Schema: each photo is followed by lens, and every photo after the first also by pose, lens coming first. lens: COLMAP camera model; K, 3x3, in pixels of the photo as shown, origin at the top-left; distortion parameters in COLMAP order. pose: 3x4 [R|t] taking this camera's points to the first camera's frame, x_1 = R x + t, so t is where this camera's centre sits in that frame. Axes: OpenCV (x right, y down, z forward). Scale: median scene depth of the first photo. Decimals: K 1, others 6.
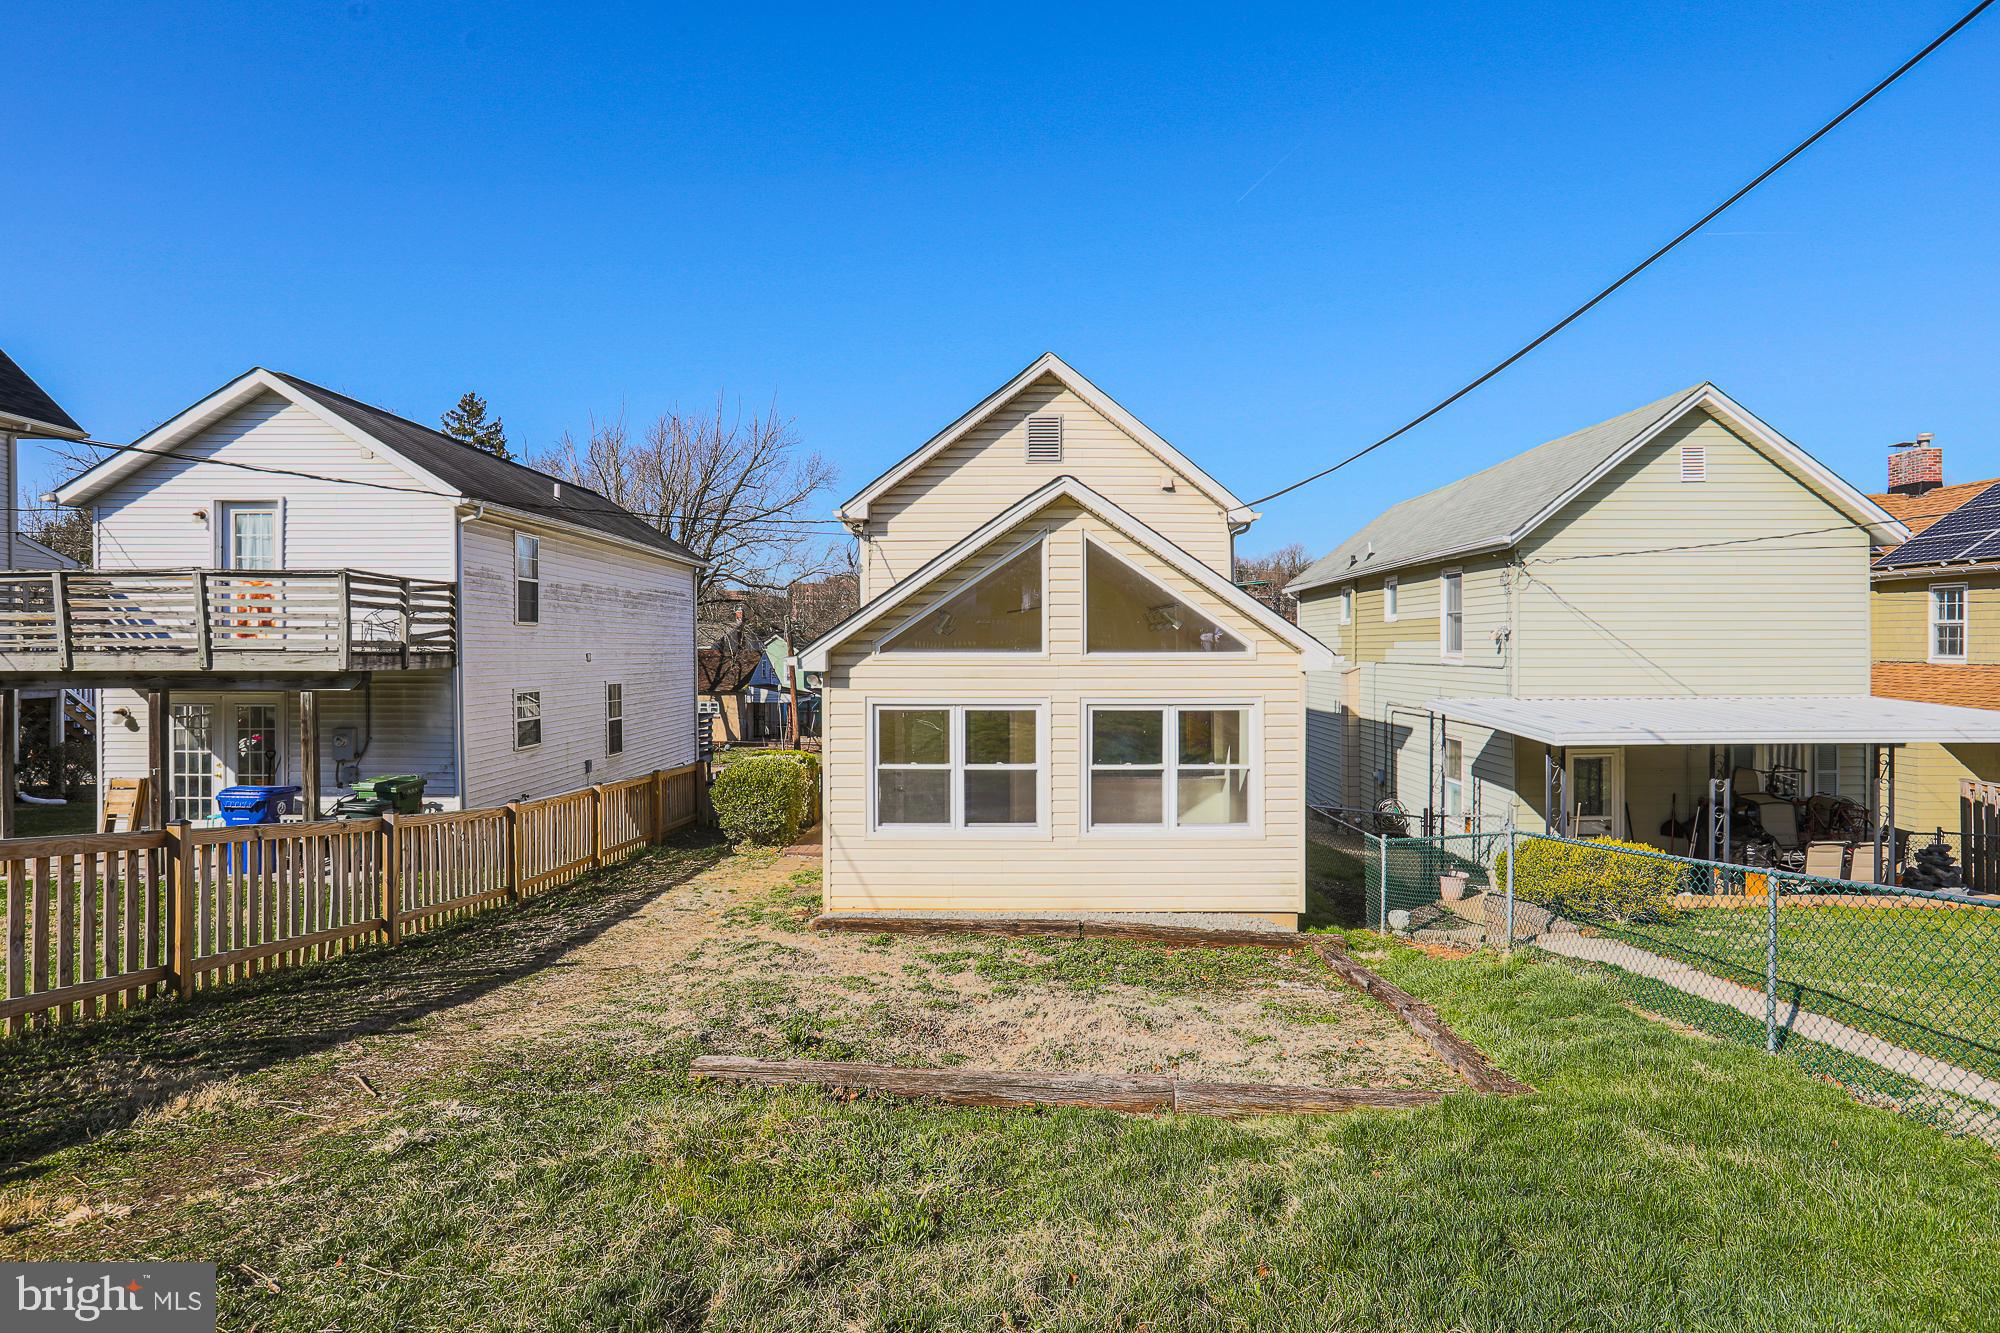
lens RADIAL K [[1094.8, 0, 1005.5], [0, 1094.8, 662.8], [0, 0, 1]] dist [-0.001325, -0.000027]
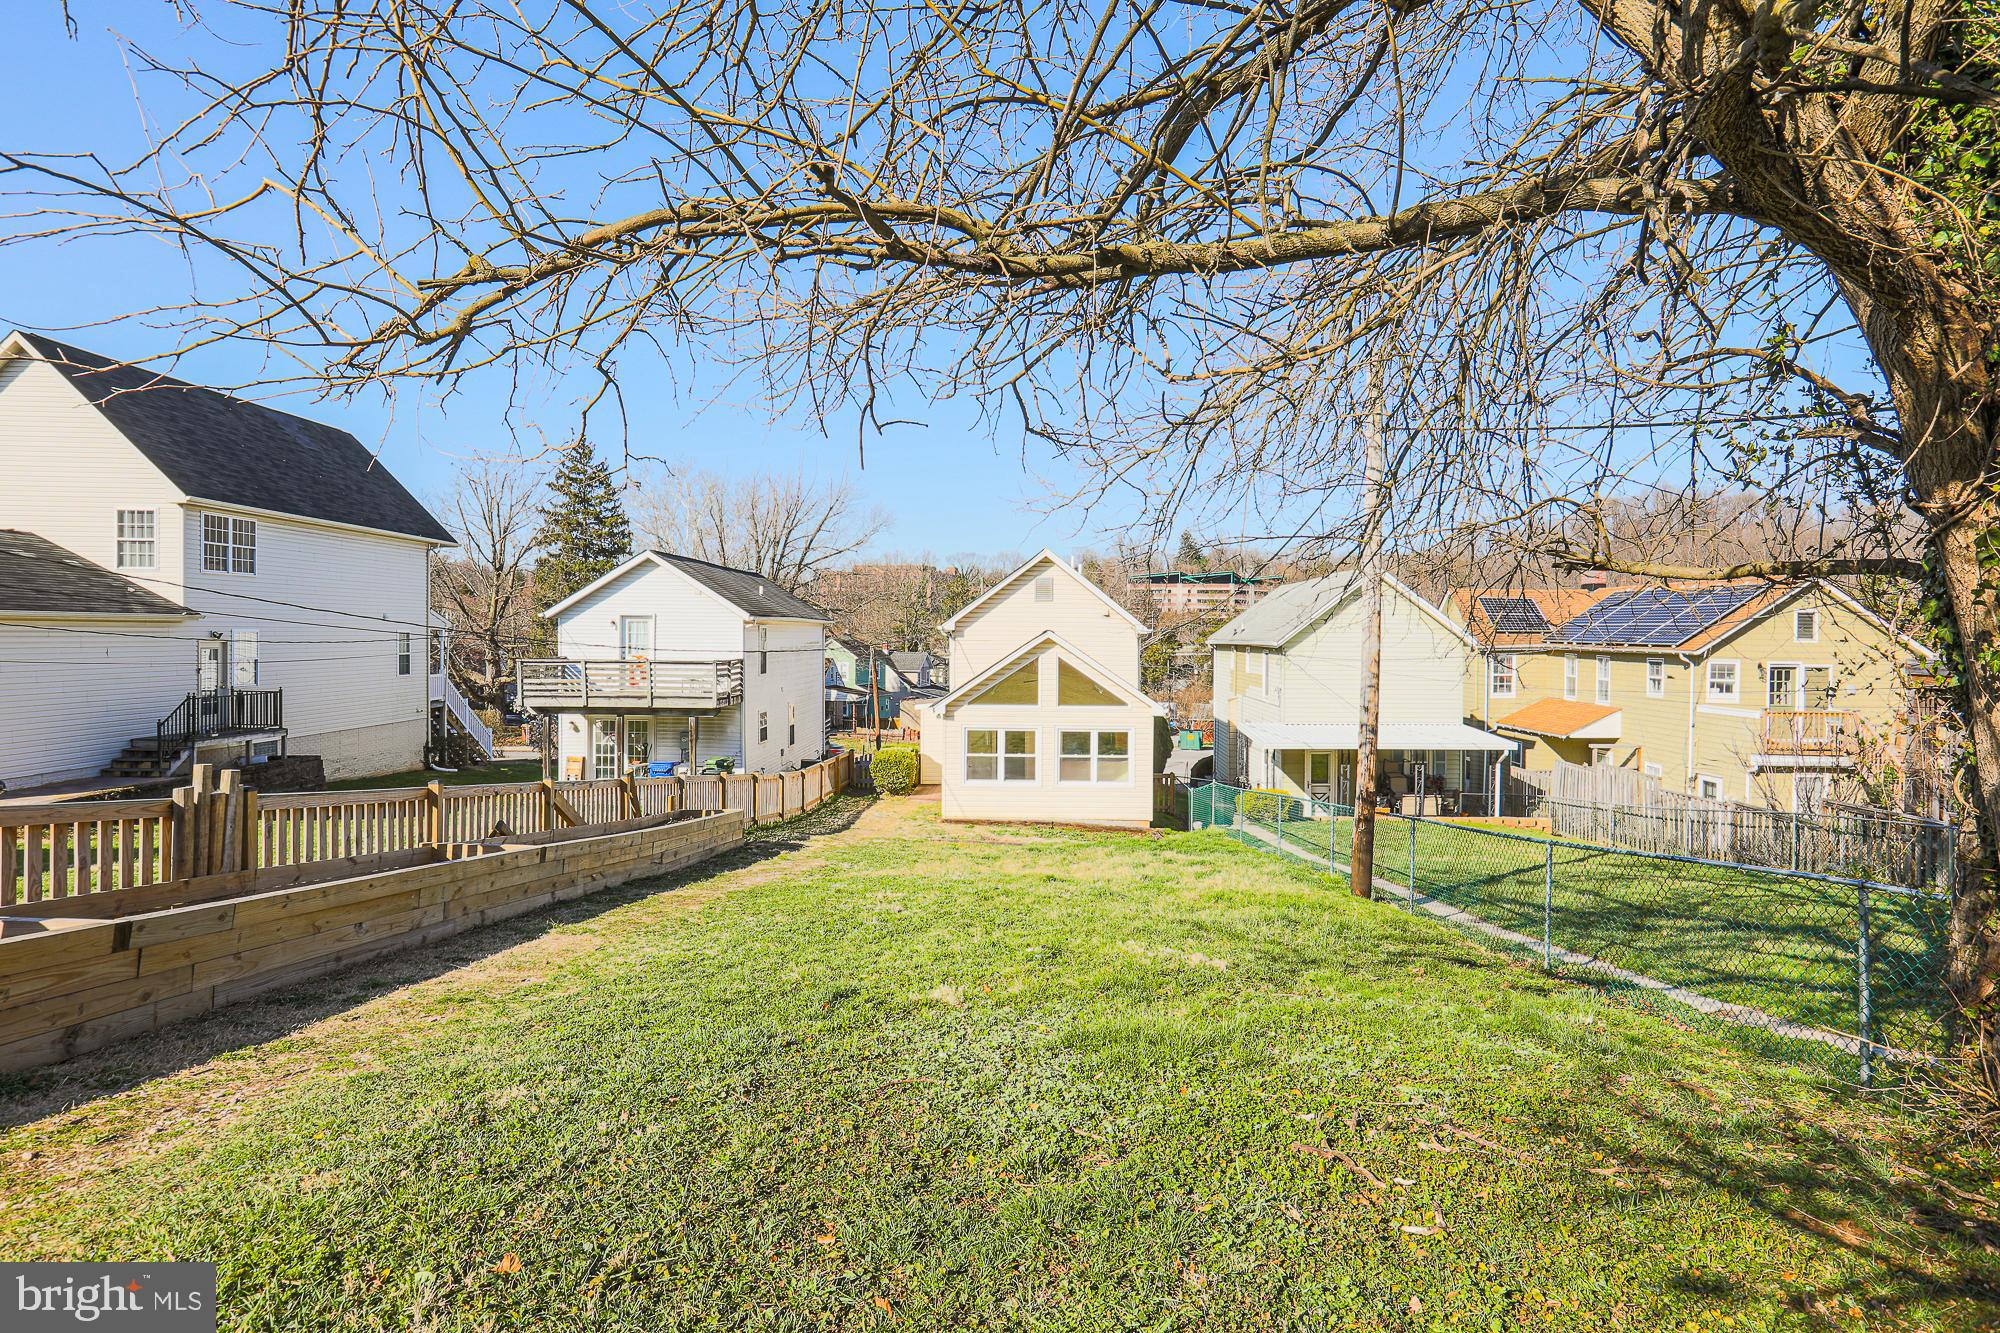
lens RADIAL K [[1094.8, 0, 996.0], [0, 1094.8, 653.8], [0, 0, 1]] dist [-0.001325, -0.000027]
pose [[0.999518, 0.006901, -0.030284, 0.013172], [-0.006776, 0.999968, 0.004206, -0.121941], [0.030312, -0.003998, 0.999532, -1.240888]]
